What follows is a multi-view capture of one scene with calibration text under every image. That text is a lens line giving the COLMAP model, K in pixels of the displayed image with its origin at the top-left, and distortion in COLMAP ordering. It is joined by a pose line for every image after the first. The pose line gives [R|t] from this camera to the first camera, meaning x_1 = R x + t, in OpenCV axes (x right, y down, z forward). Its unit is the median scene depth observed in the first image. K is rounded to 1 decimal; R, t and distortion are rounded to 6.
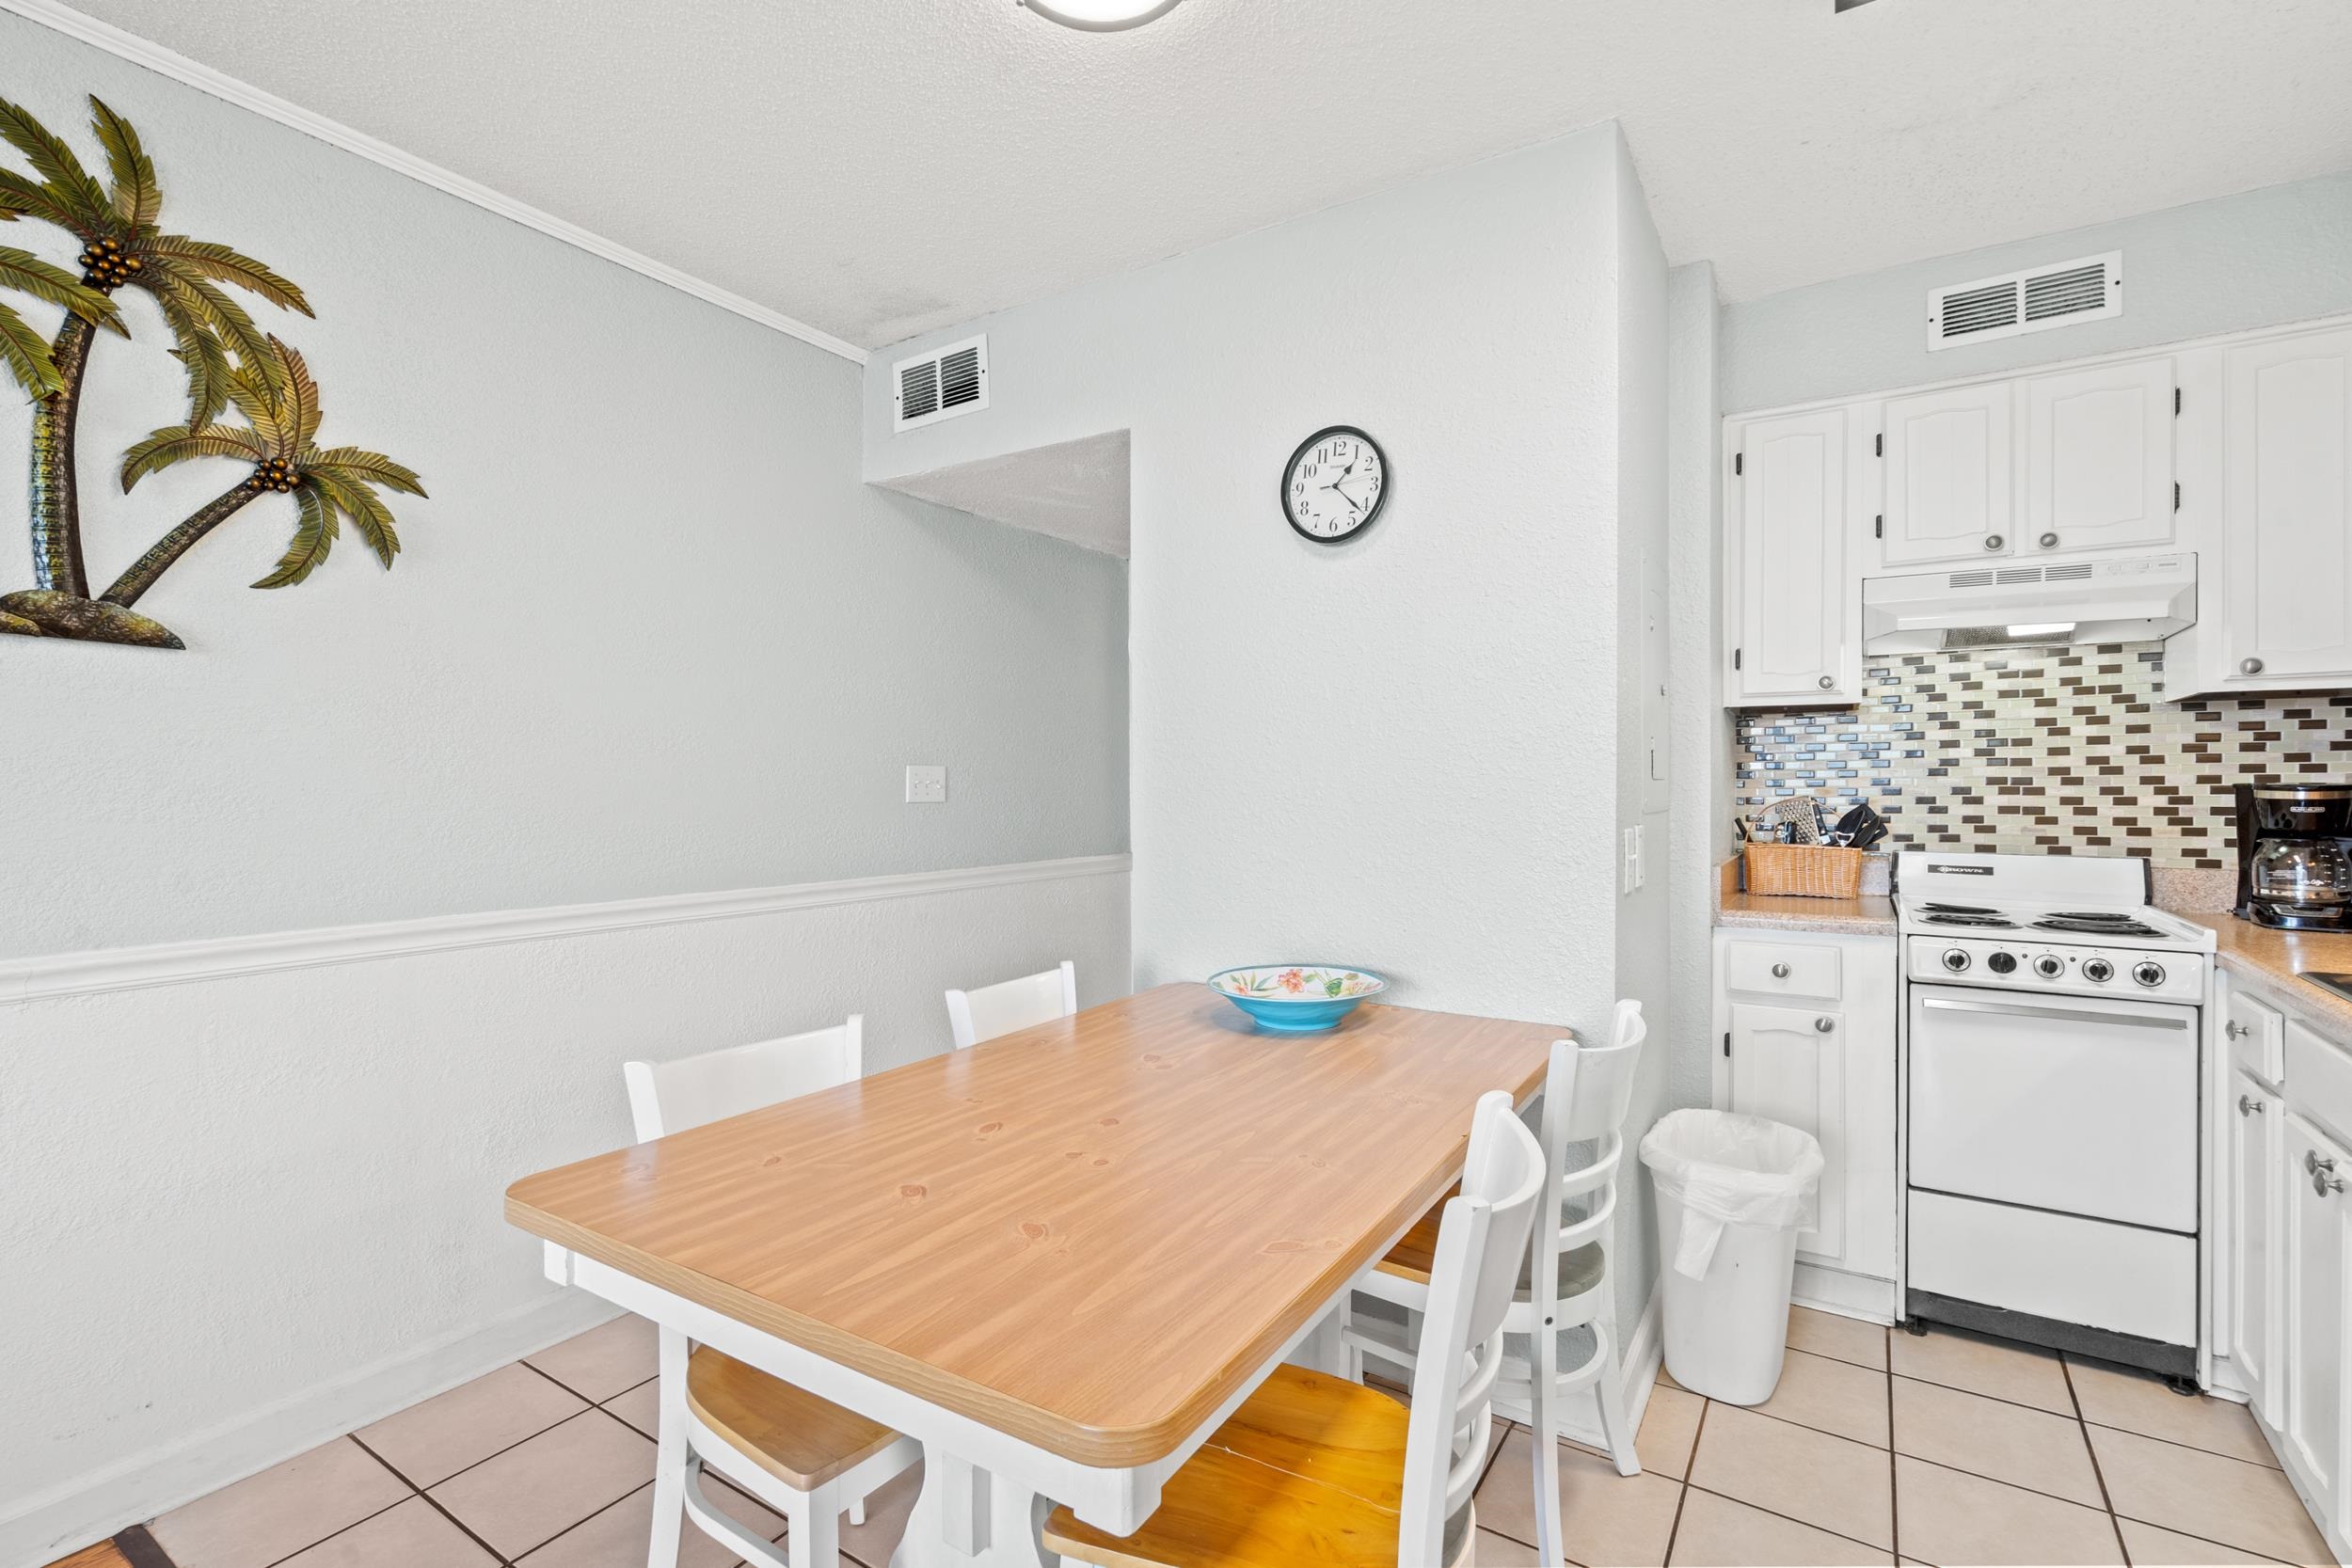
lens RADIAL K [[1059.0, 0, 1166.8], [0, 1059.0, 792.9], [0, 0, 1]] dist [-0.001772, -0.000485]
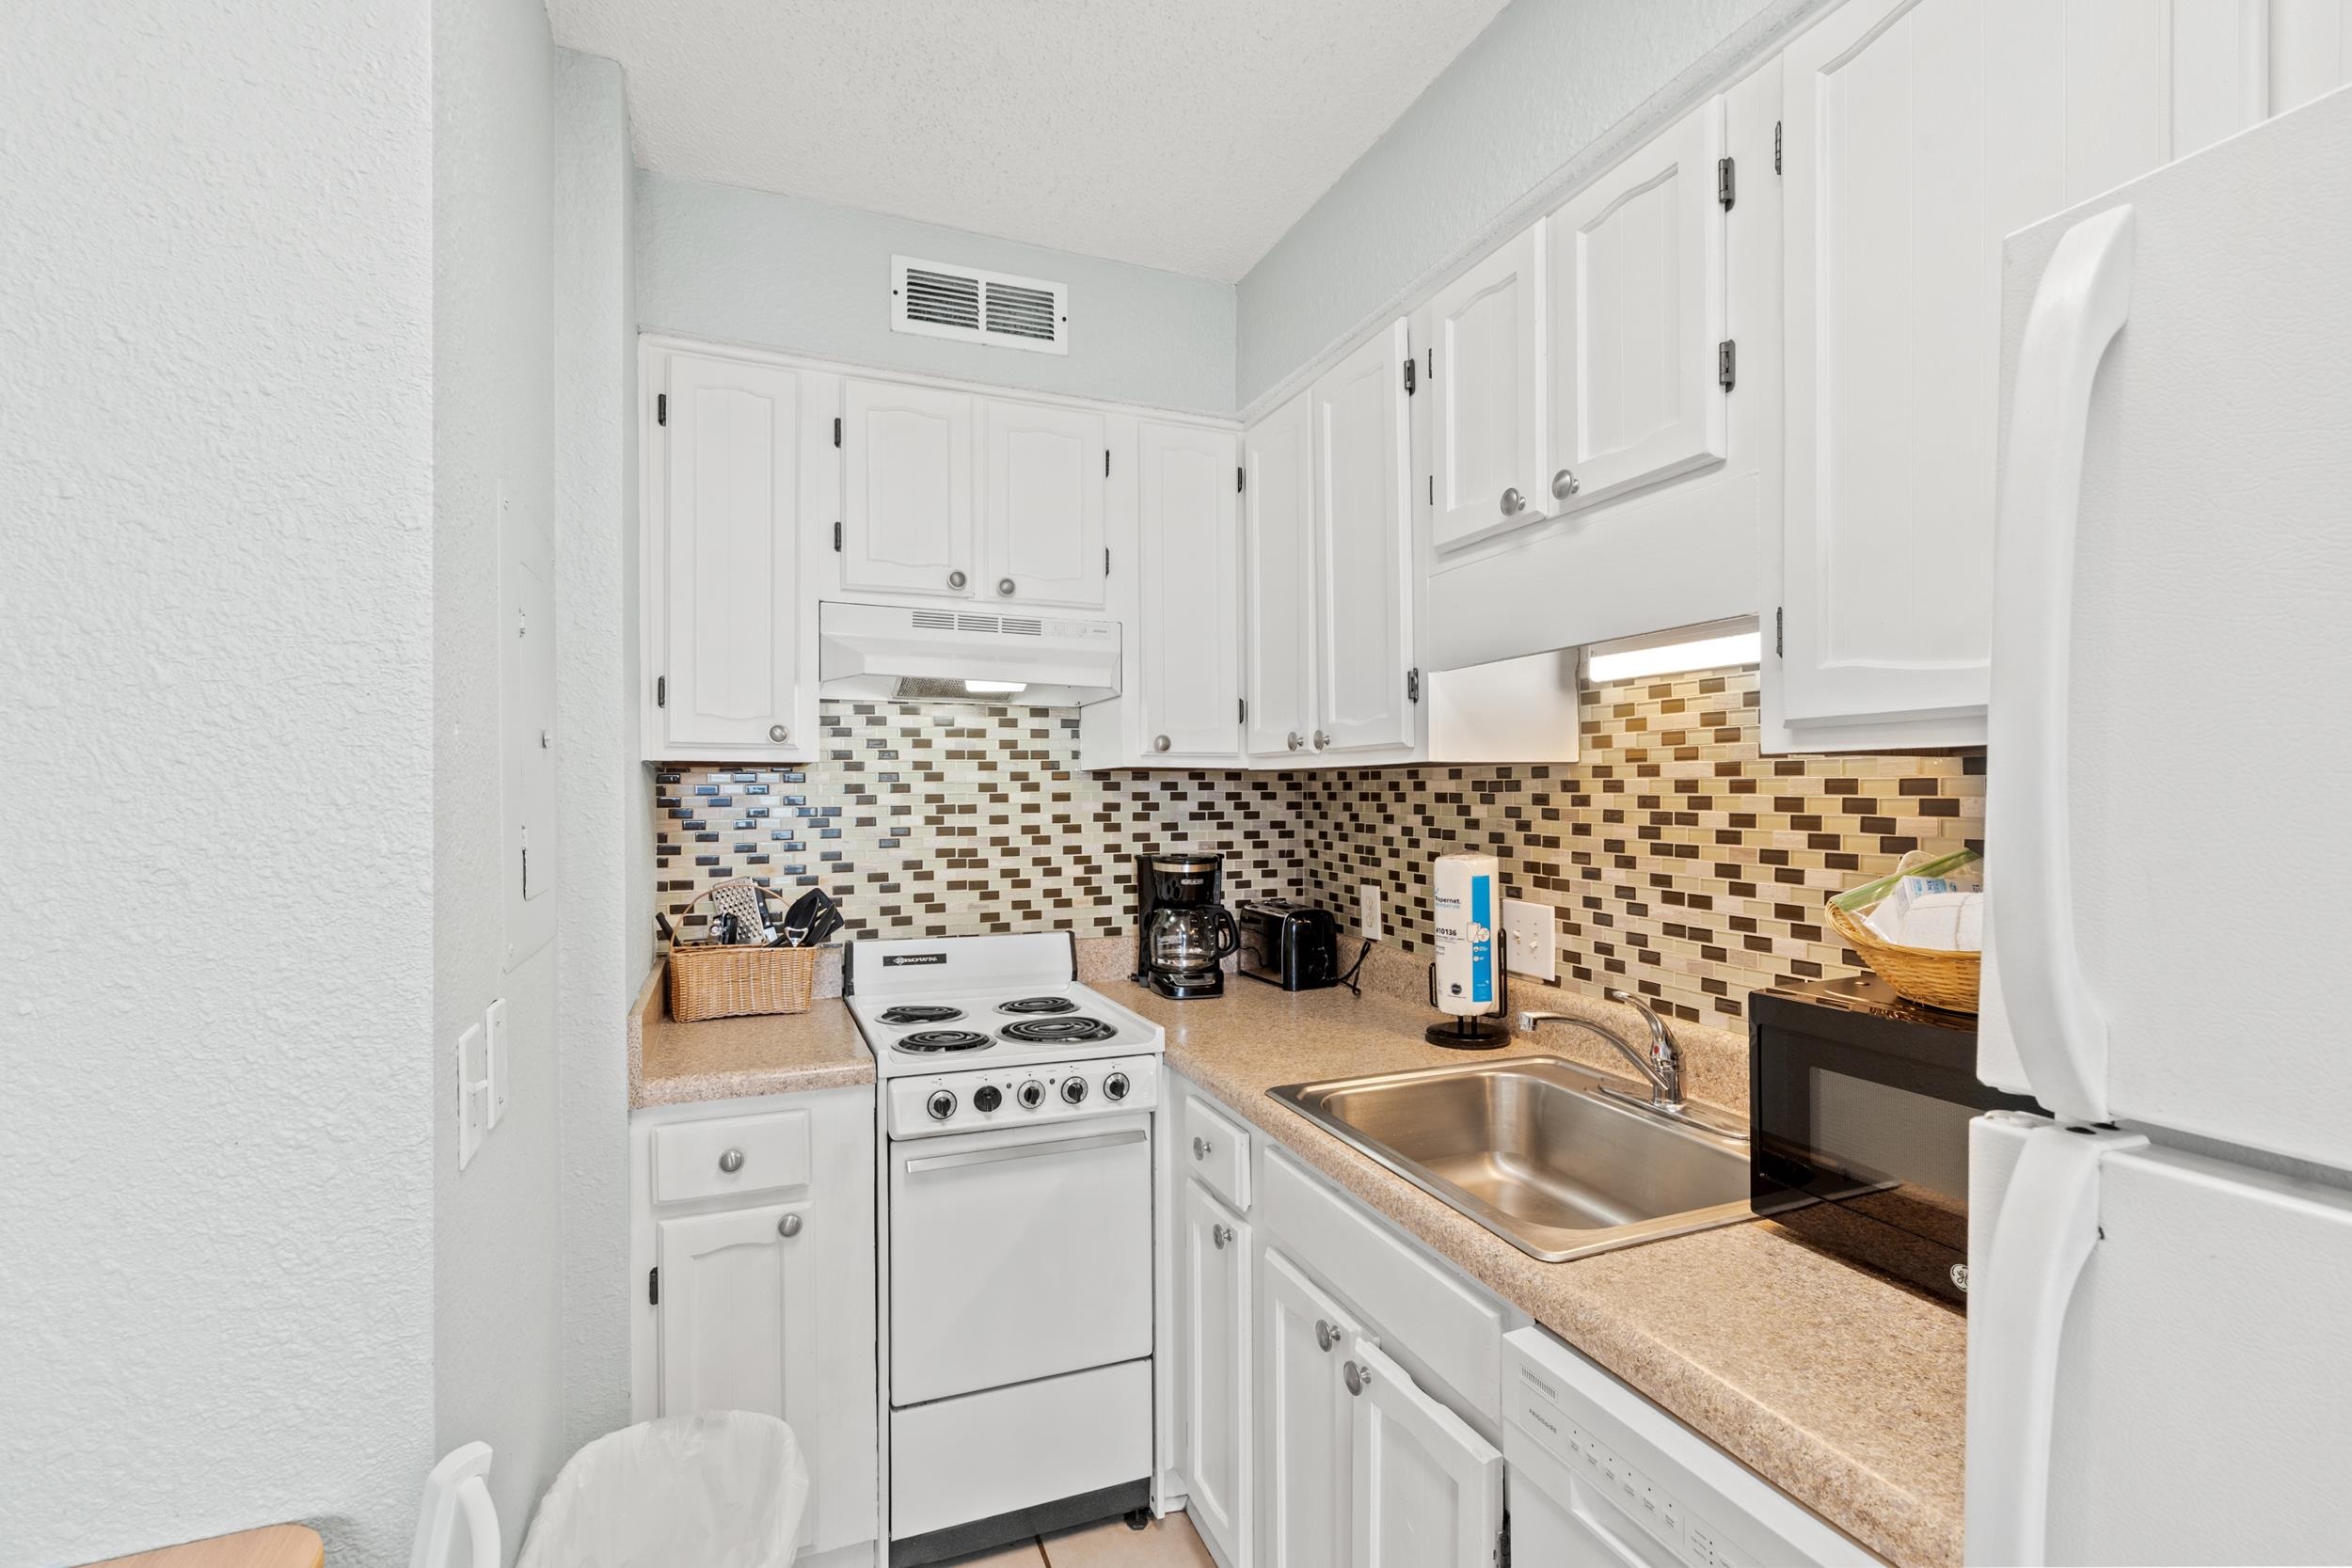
lens RADIAL K [[1065.4, 0, 1170.3], [0, 1065.4, 793.8], [0, 0, 1]] dist [-0.013028, 0.009016]
pose [[0.571858, -0.000259, 0.820352, 0.174374], [0.007706, 0.999958, -0.005056, -0.057966], [-0.820316, 0.009213, 0.571836, 0.359768]]
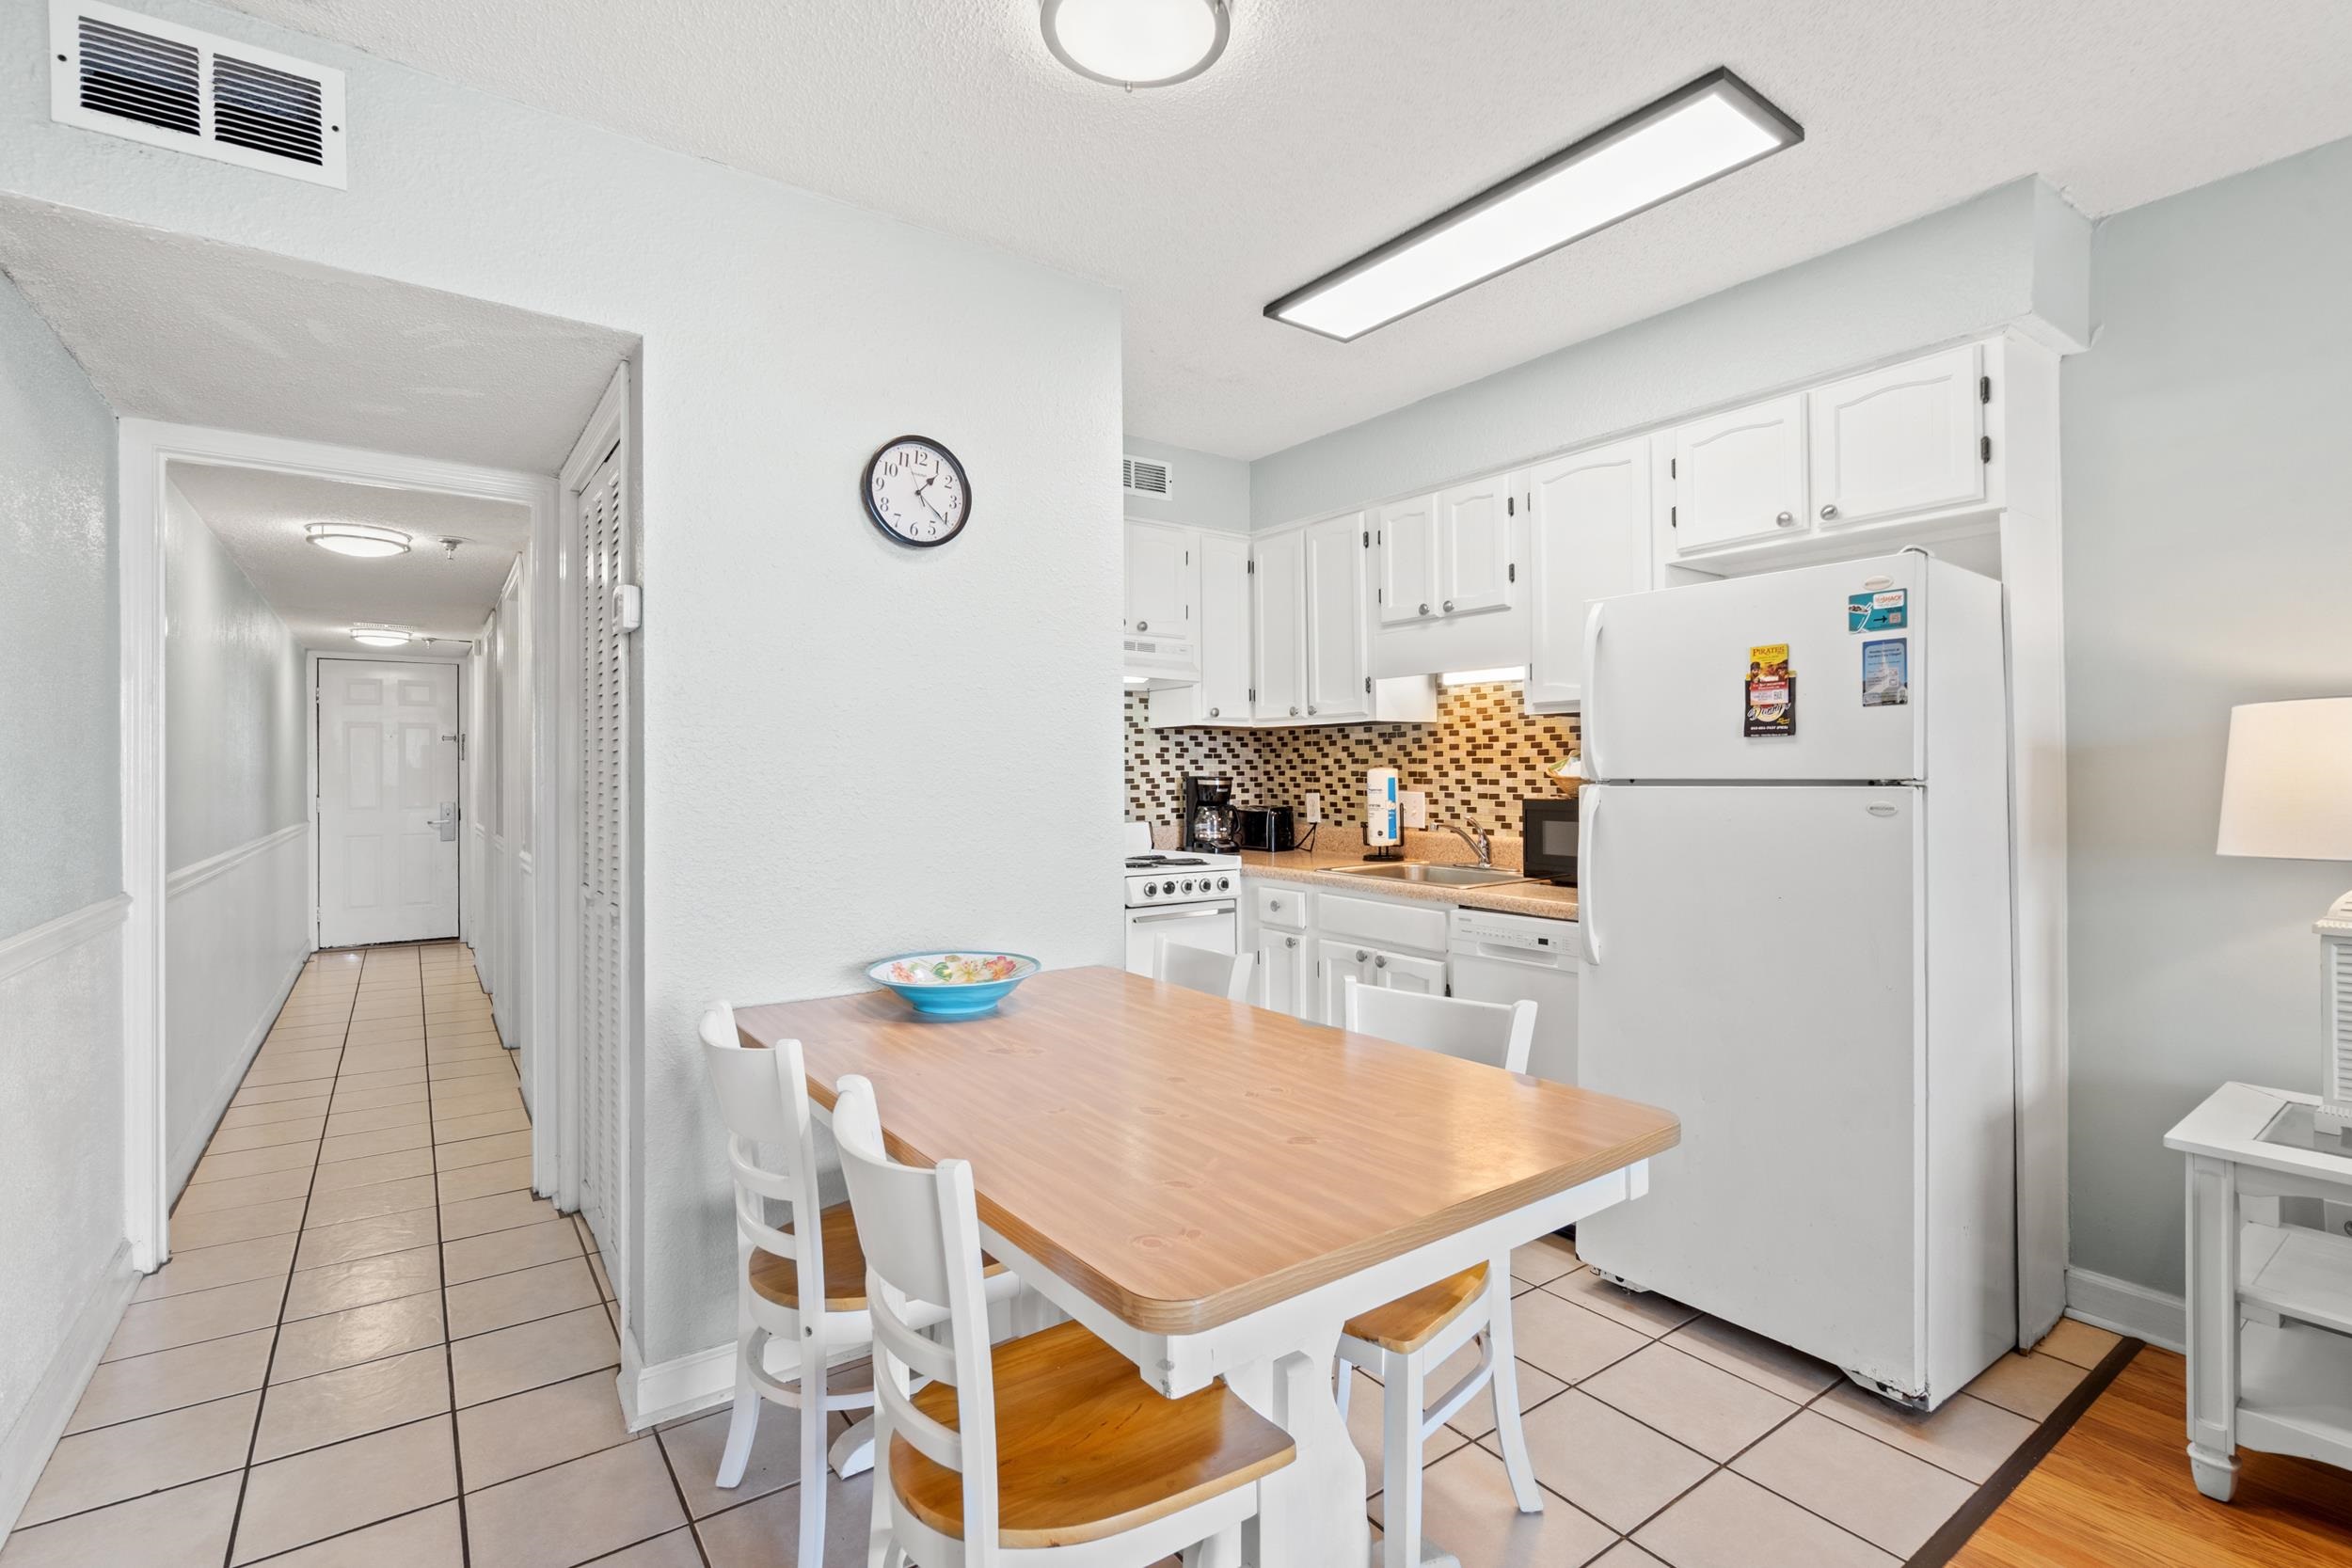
lens RADIAL K [[1089.4, 0, 1171.3], [0, 1089.4, 759.6], [0, 0, 1]] dist [-0.002306, -0.000101]
pose [[0.360237, 0.012646, 0.932775, -0.658452], [0.011264, 0.999776, -0.017905, -0.004275], [-0.932793, 0.016957, 0.360014, 0.339114]]
